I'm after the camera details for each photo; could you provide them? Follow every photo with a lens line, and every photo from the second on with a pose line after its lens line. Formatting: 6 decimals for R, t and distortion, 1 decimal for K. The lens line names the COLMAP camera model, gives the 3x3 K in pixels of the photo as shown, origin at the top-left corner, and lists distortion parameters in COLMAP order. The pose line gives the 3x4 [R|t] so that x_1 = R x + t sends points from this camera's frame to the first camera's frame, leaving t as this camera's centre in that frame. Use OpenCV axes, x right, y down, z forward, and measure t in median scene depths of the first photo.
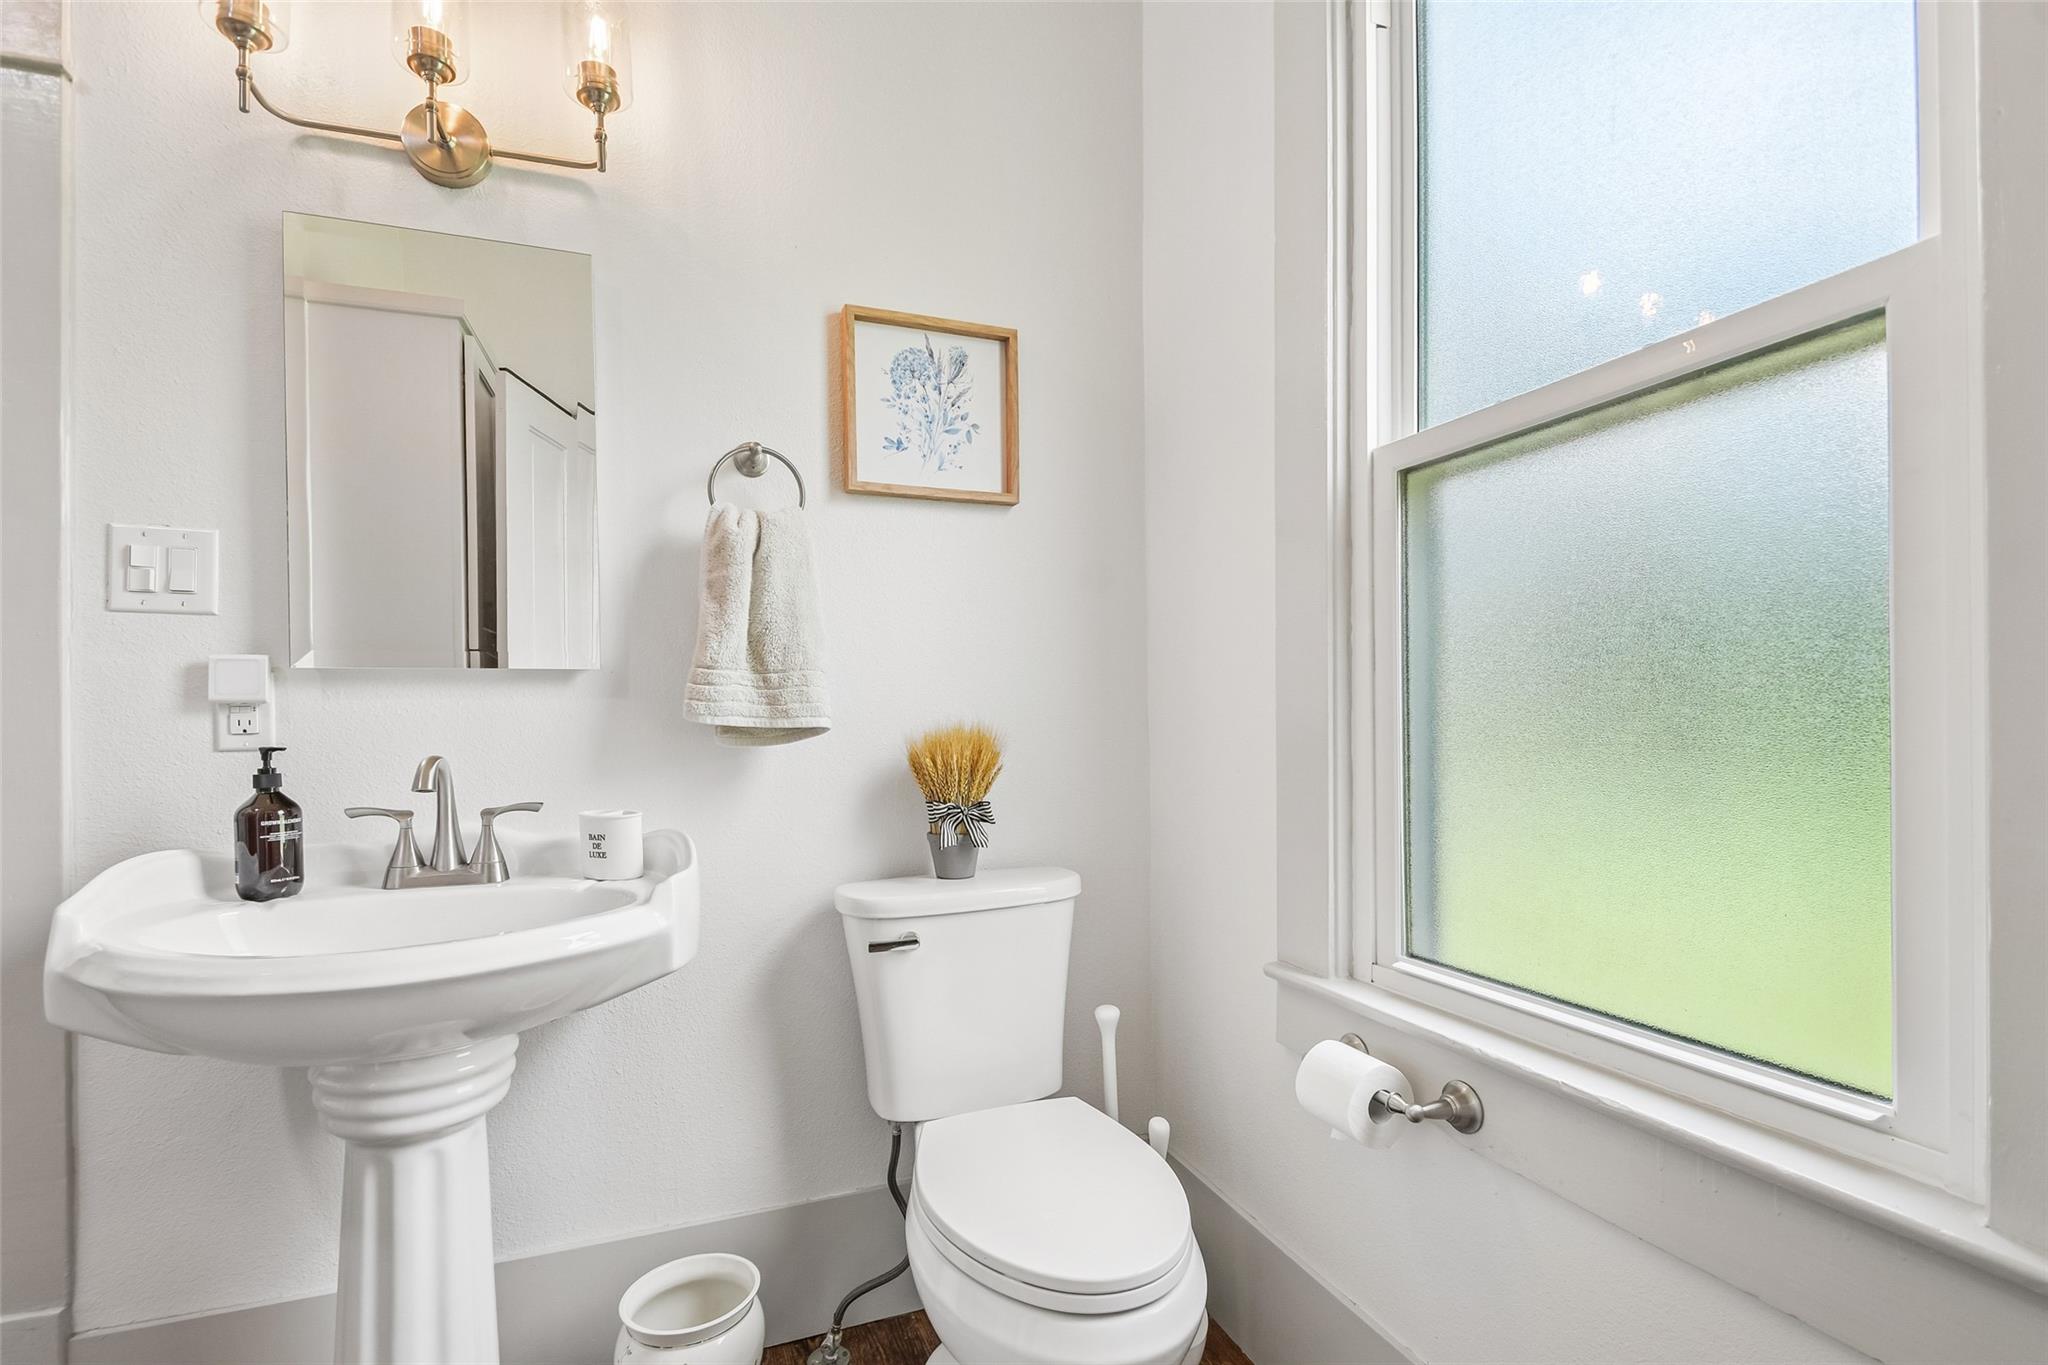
lens RADIAL K [[894.3, 0, 984.5], [0, 894.3, 706.6], [0, 0, 1]] dist [0.017878, -0.011679]
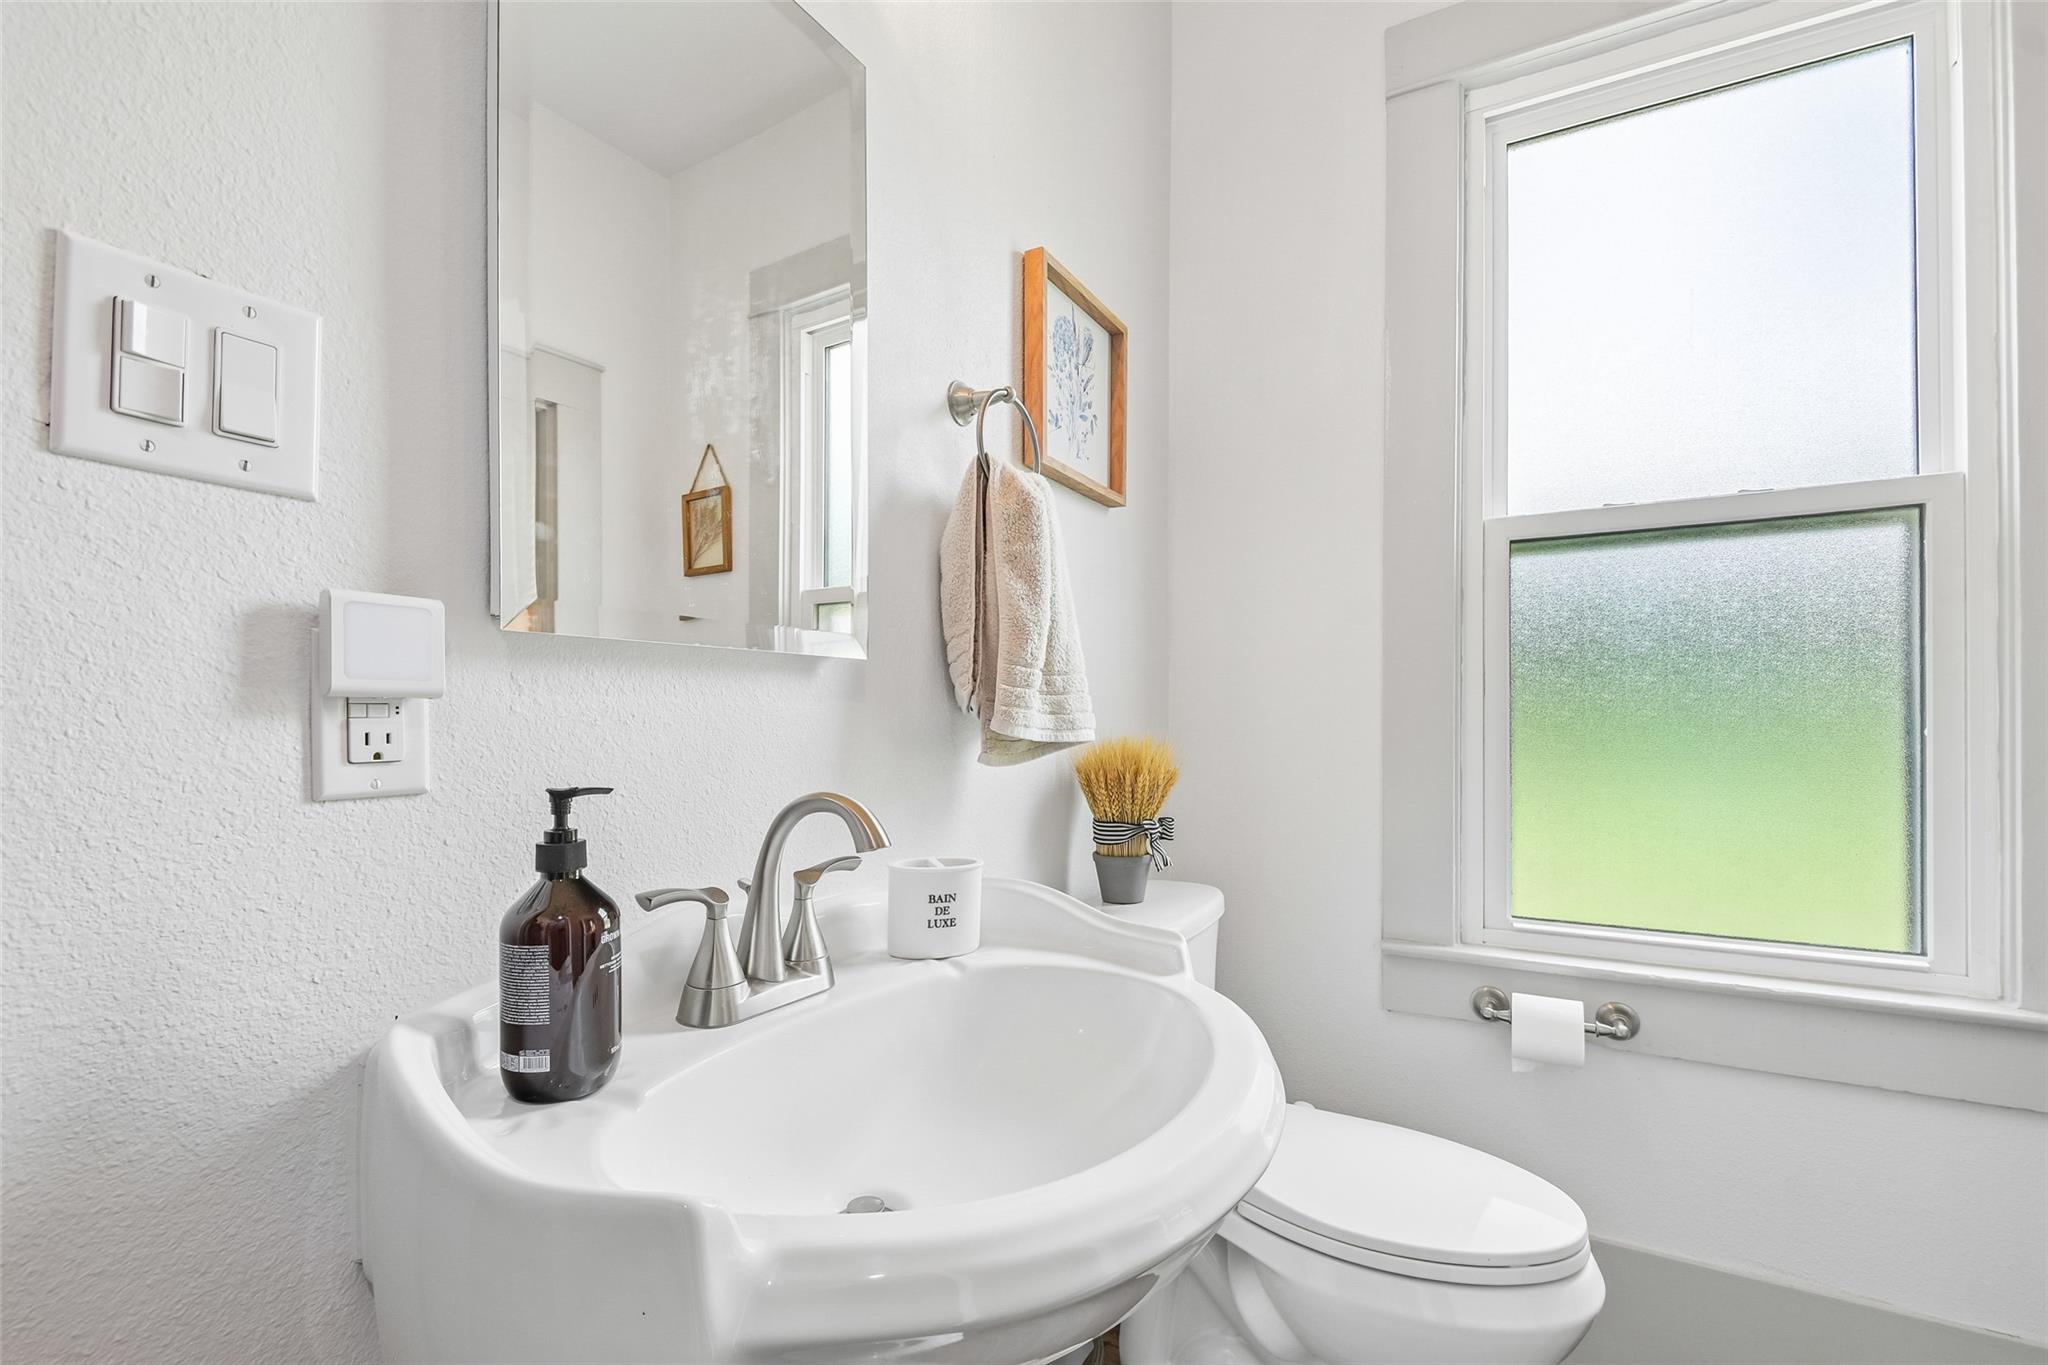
lens RADIAL K [[894.3, 0, 1019.1], [0, 894.3, 698.3], [0, 0, 1]] dist [0.017878, -0.011679]
pose [[0.779696, 0.025126, 0.625654, -0.867761], [-0.016742, 0.999674, -0.019283, 0.000214], [-0.625935, 0.004560, 0.779862, 0.428144]]
